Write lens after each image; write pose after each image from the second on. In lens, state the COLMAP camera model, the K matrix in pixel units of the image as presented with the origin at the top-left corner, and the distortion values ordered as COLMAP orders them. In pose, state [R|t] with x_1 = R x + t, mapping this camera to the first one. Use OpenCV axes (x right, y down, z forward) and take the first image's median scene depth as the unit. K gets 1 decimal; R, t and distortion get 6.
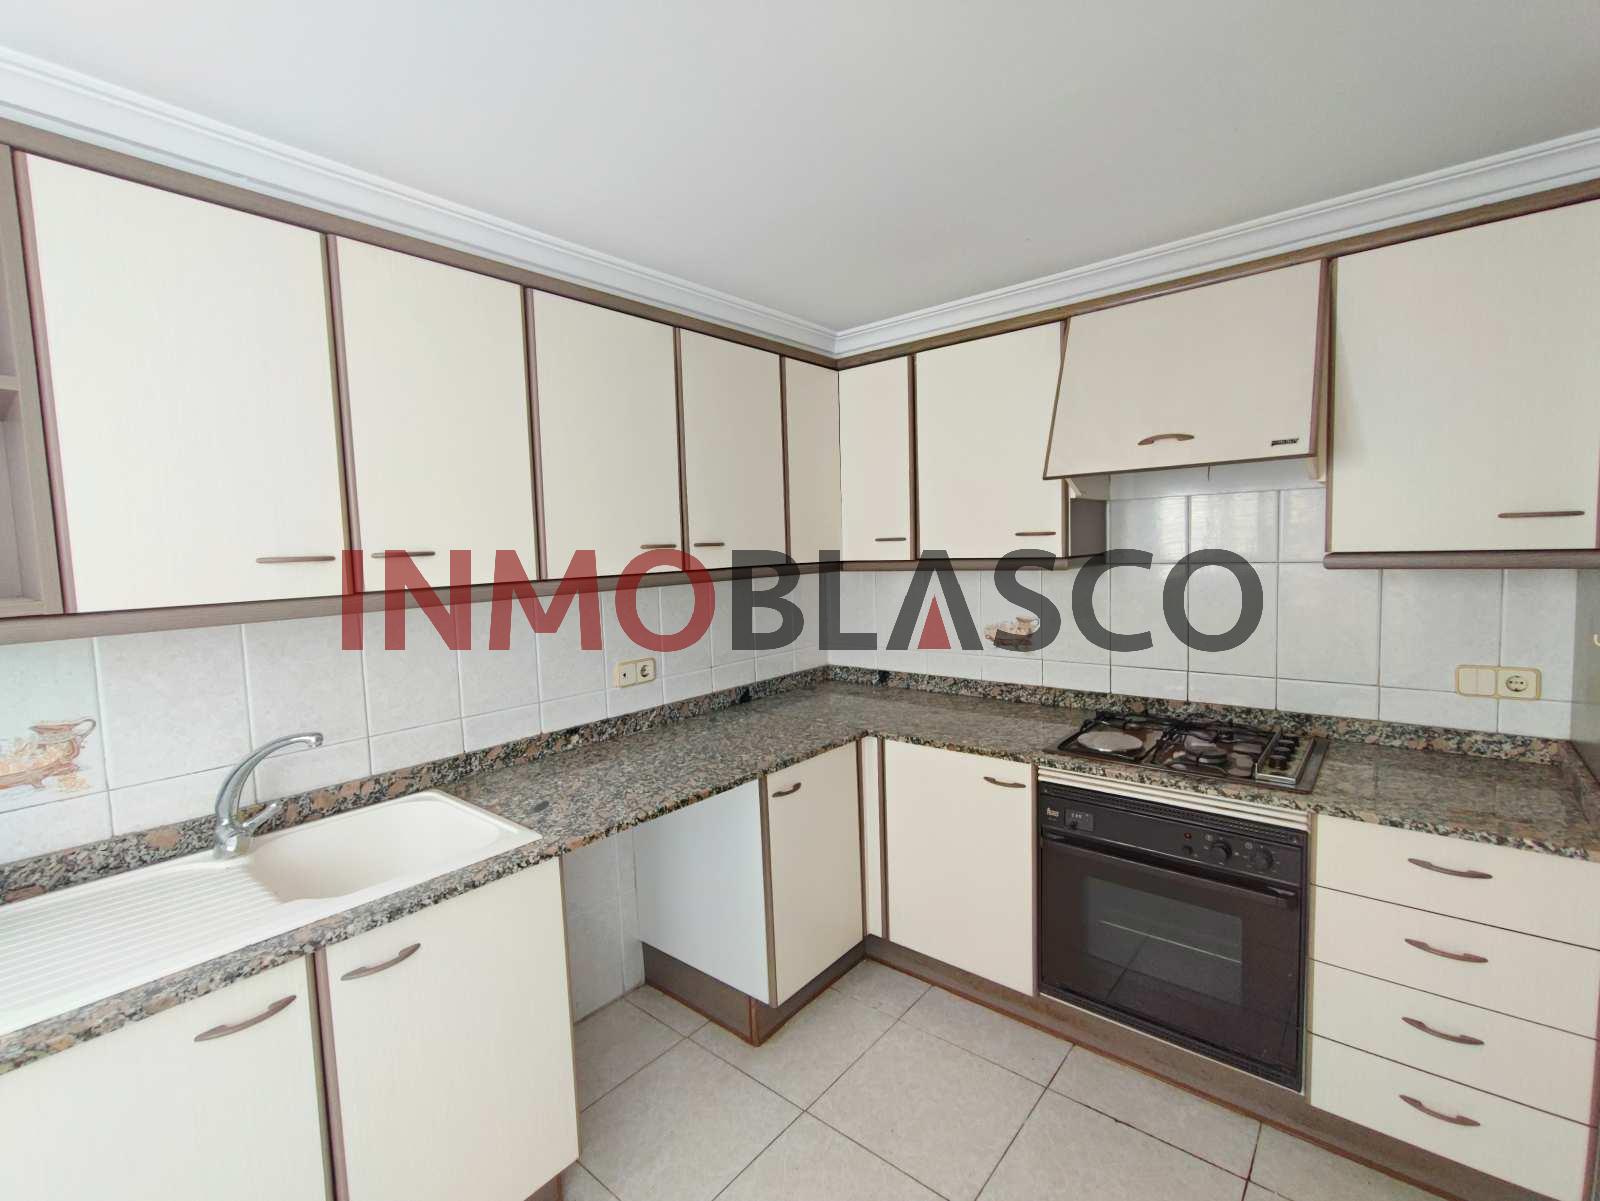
lens RADIAL K [[737.0, 0, 797.5], [0, 737.0, 599.4], [0, 0, 1]] dist [-0.012758, 0.009889]
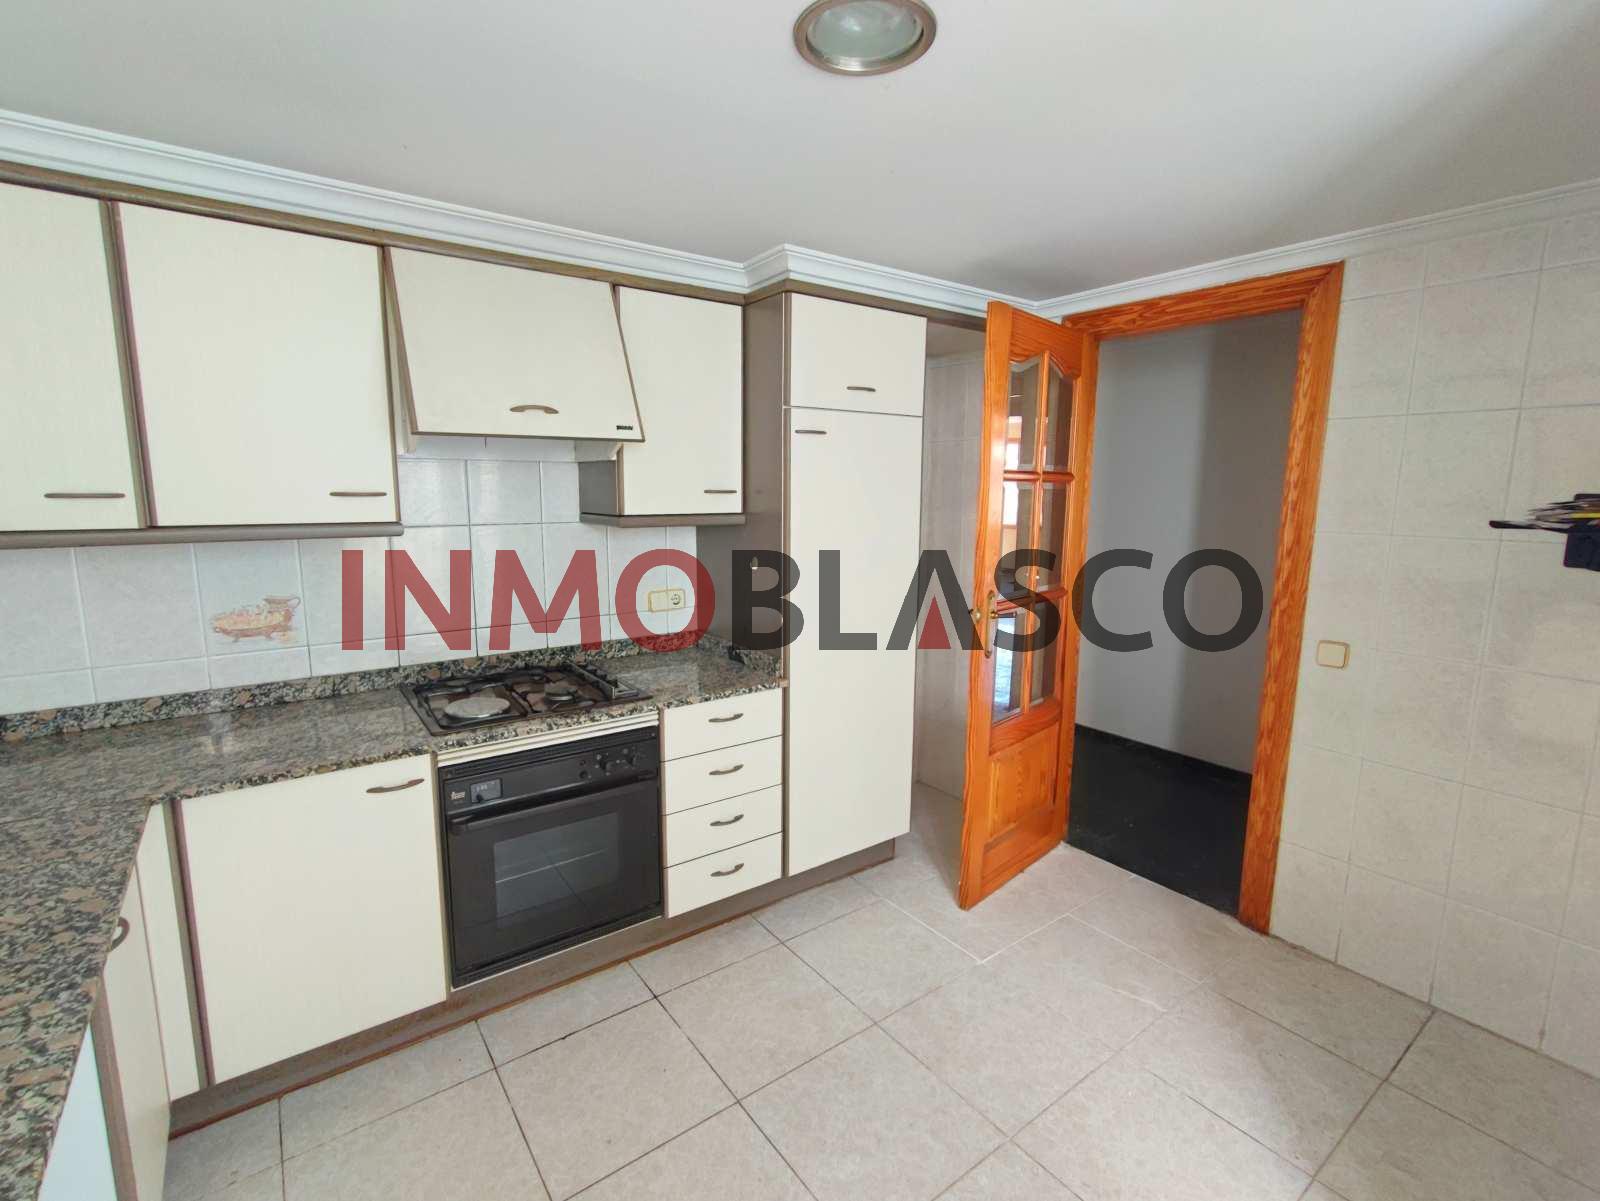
lens RADIAL K [[737.0, 0, 797.5], [0, 737.0, 599.4], [0, 0, 1]] dist [-0.012758, 0.009889]
pose [[0.230691, -0.113197, 0.966420, -0.424144], [0.058392, 0.993031, 0.102375, -0.027862], [-0.971273, 0.032814, 0.235693, 0.347199]]
